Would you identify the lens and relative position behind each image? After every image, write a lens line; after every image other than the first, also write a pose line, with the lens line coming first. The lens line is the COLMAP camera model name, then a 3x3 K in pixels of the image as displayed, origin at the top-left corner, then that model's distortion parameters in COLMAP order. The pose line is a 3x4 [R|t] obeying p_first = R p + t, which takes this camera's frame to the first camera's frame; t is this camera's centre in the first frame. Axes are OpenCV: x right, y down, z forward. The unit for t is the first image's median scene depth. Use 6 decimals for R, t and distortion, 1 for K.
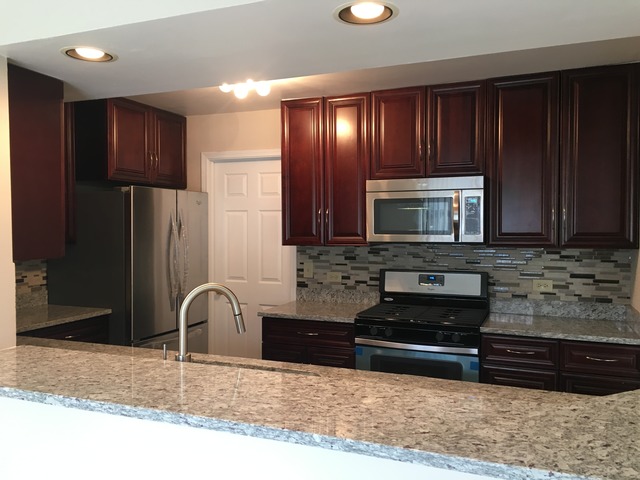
lens RADIAL K [[536.5, 0, 318.8], [0, 536.5, 239.4], [0, 0, 1]] dist [0.048685, -0.005598]
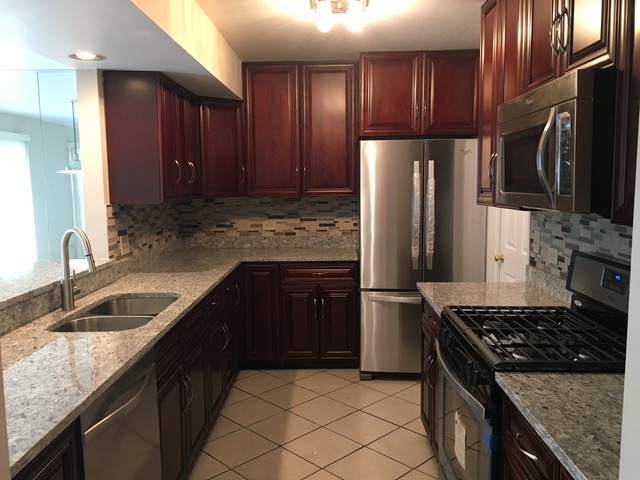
lens RADIAL K [[536.5, 0, 320.3], [0, 536.5, 236.8], [0, 0, 1]] dist [0.048685, -0.005598]
pose [[0.350744, 0.094276, -0.931714, 0.567531], [-0.015576, 0.995369, 0.094853, -0.012209], [0.936342, -0.018757, 0.350589, 0.523828]]
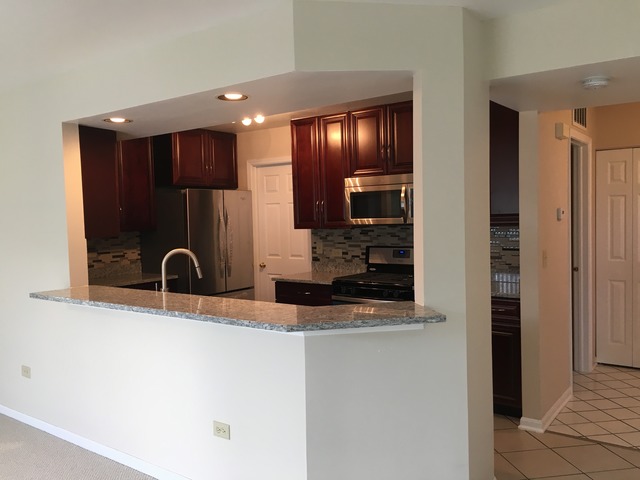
lens RADIAL K [[536.5, 0, 315.6], [0, 536.5, 242.0], [0, 0, 1]] dist [0.048685, -0.005598]
pose [[0.966821, -0.012243, -0.255160, 0.322370], [0.018794, 0.999553, 0.023252, 0.013400], [0.254762, -0.027276, 0.966619, -0.274553]]
